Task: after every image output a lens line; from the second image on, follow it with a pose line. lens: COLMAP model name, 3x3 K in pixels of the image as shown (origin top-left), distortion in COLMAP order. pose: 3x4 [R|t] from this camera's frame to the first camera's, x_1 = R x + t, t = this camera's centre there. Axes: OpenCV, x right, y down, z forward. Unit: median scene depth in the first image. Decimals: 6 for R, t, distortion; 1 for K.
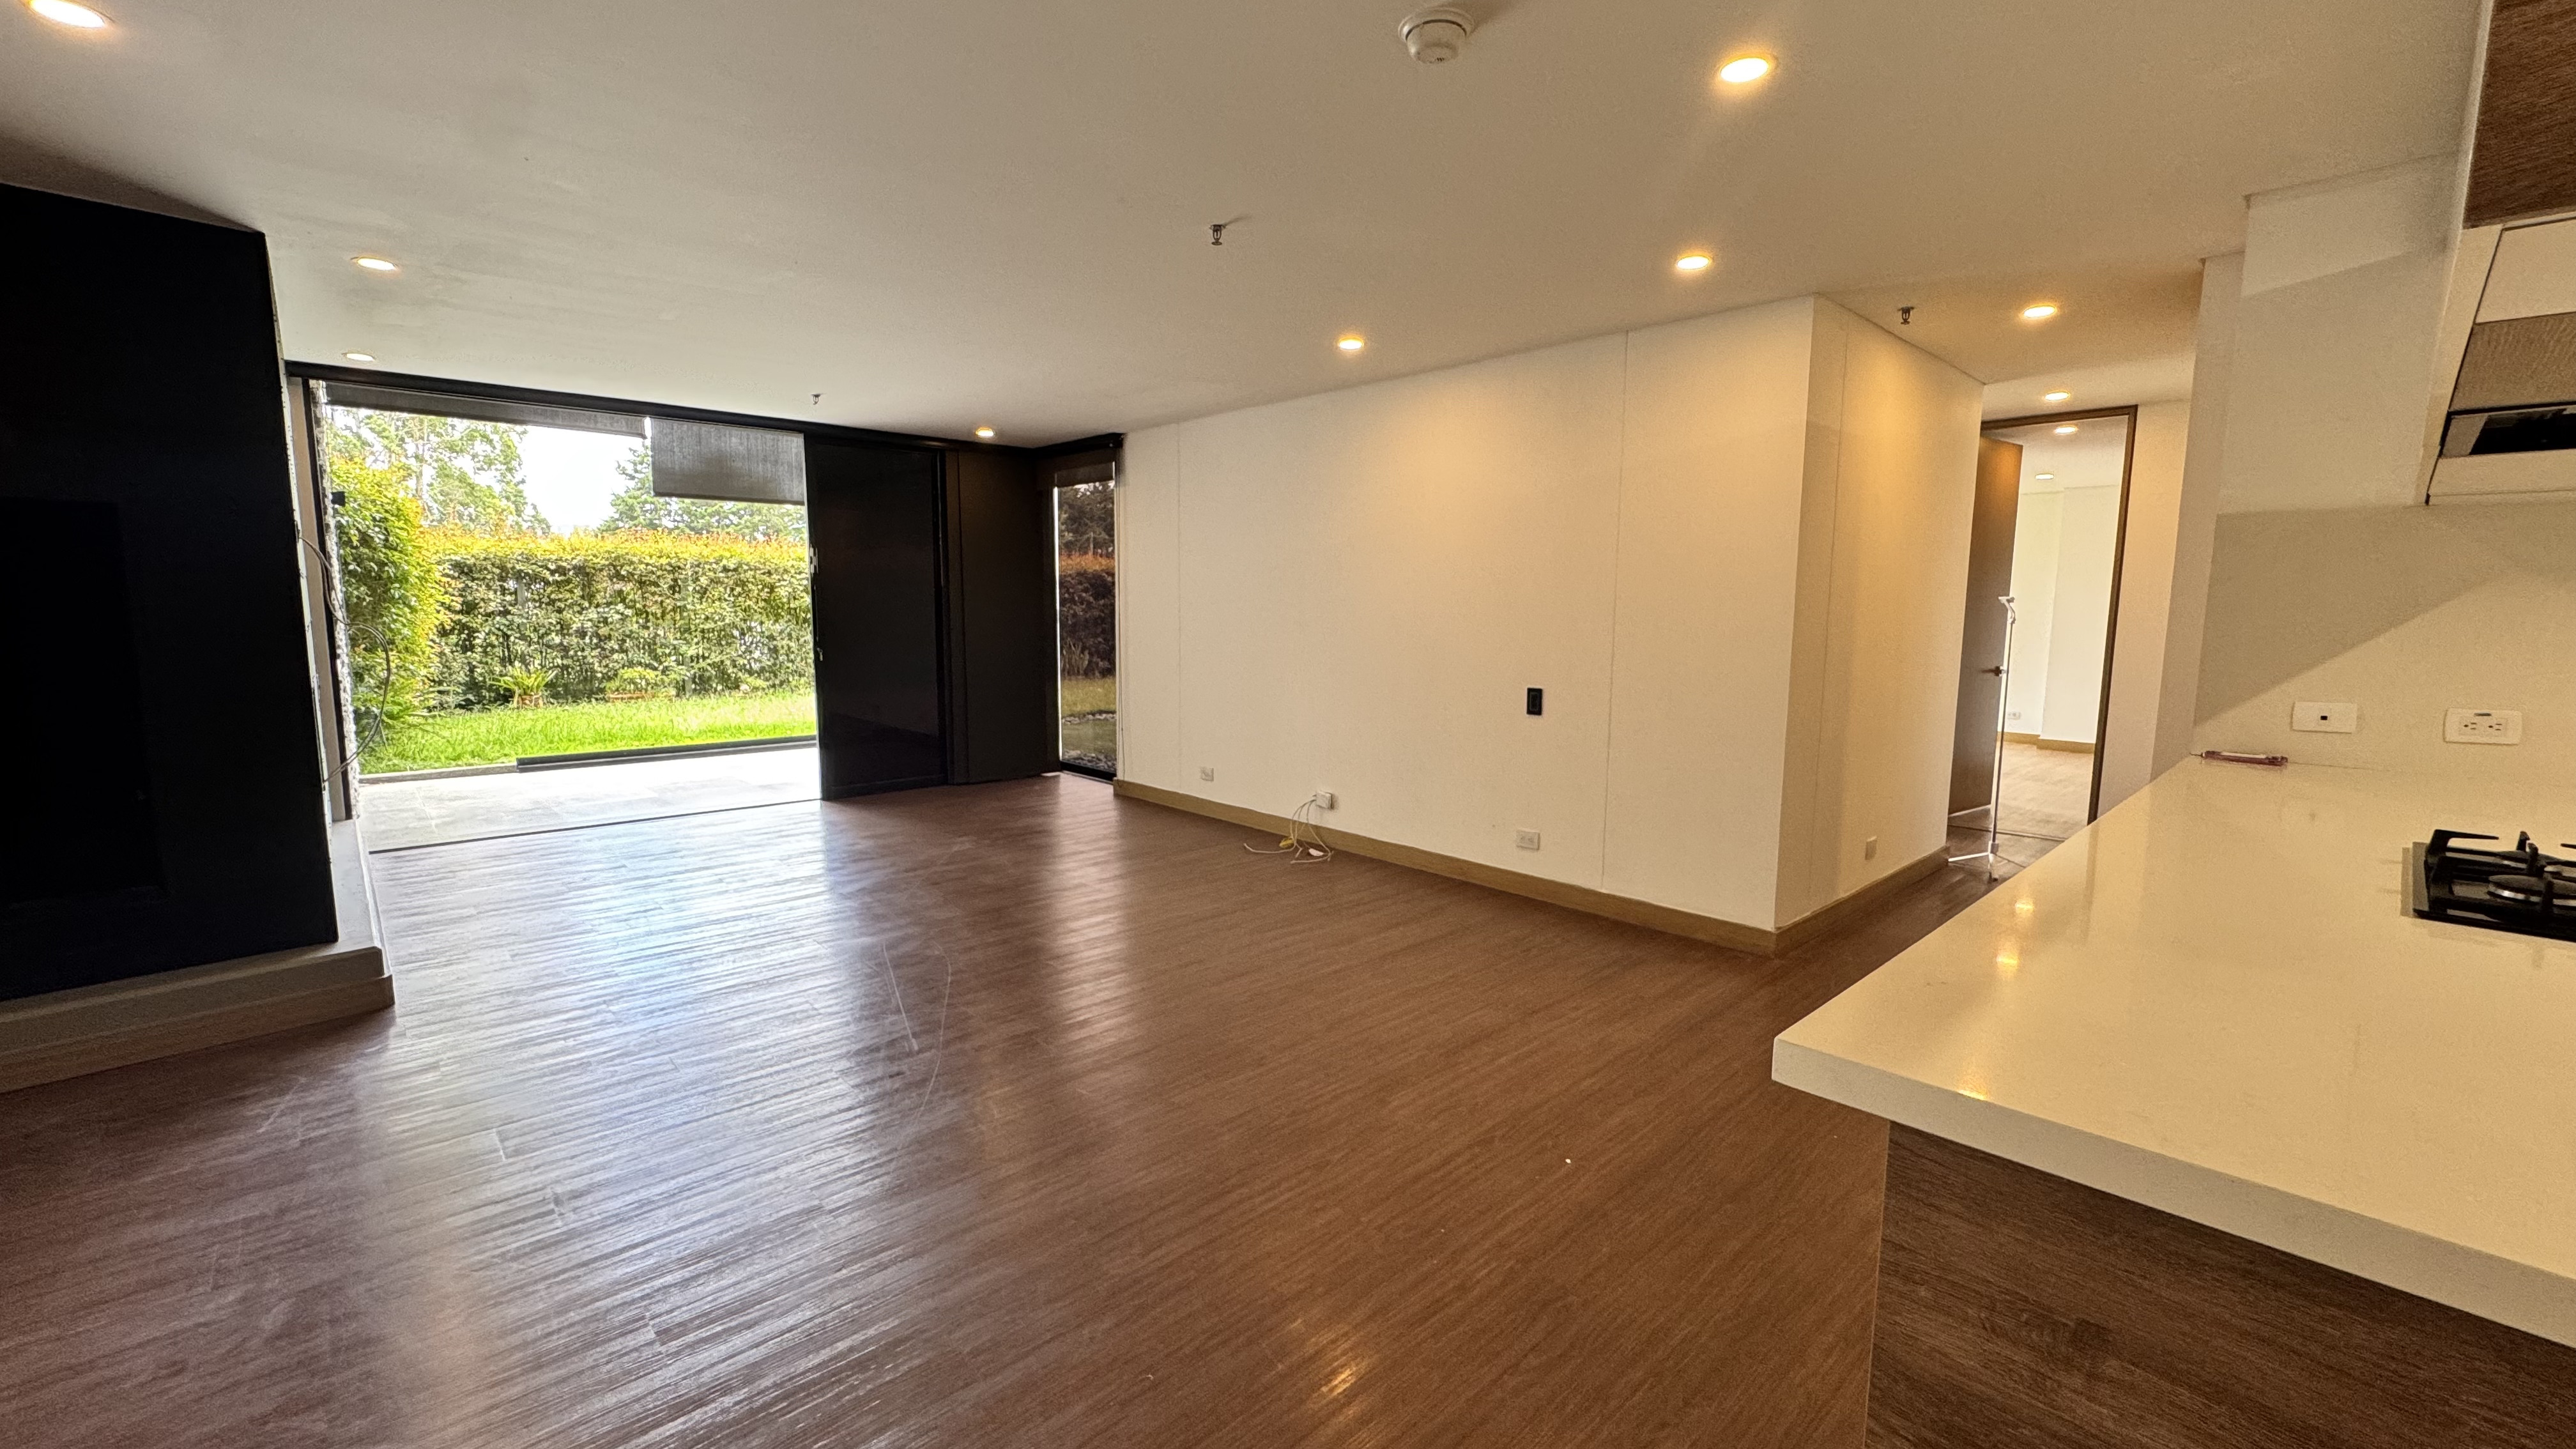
lens RADIAL K [[1026.4, 0, 1292.8], [0, 1026.4, 718.8], [0, 0, 1]] dist [-0.001975, 0.000159]
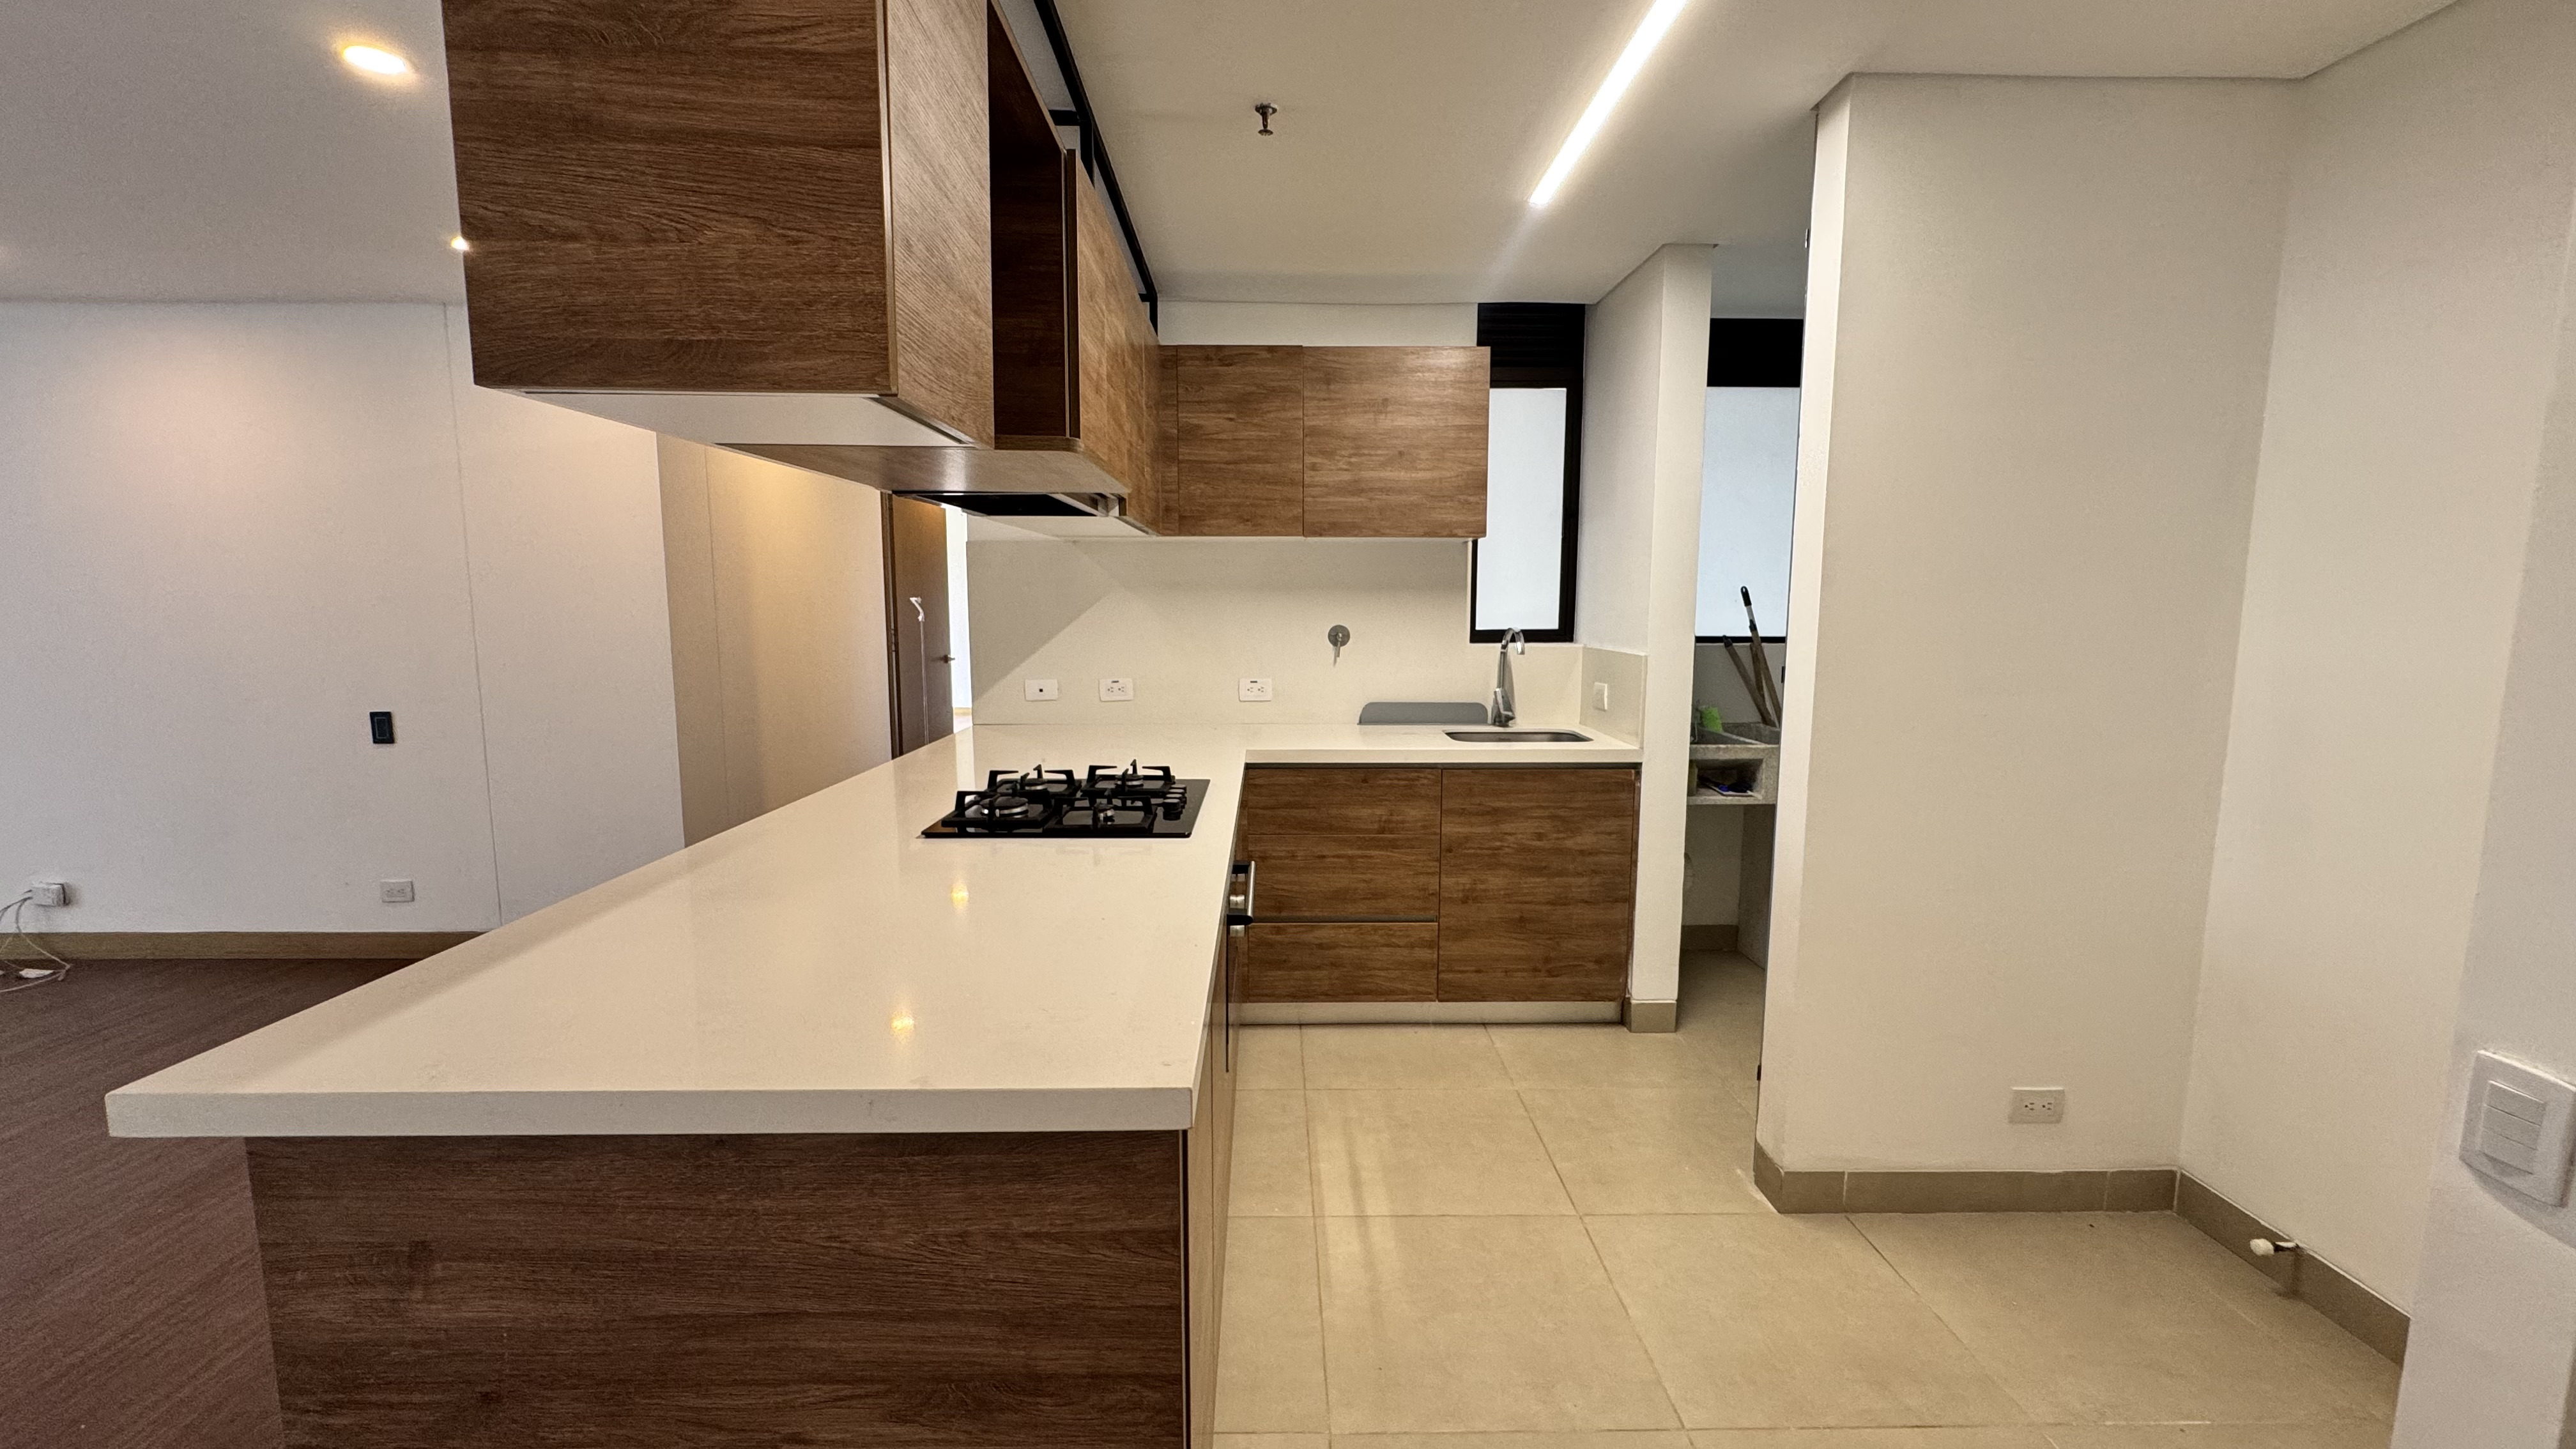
lens RADIAL K [[1026.4, 0, 1284.6], [0, 1026.4, 718.2], [0, 0, 1]] dist [-0.001975, 0.000159]
pose [[0.671154, -0.091764, 0.735617, 0.092207], [0.085821, 0.995255, 0.045852, 0.000409], [-0.736334, 0.032357, 0.675844, -0.087767]]
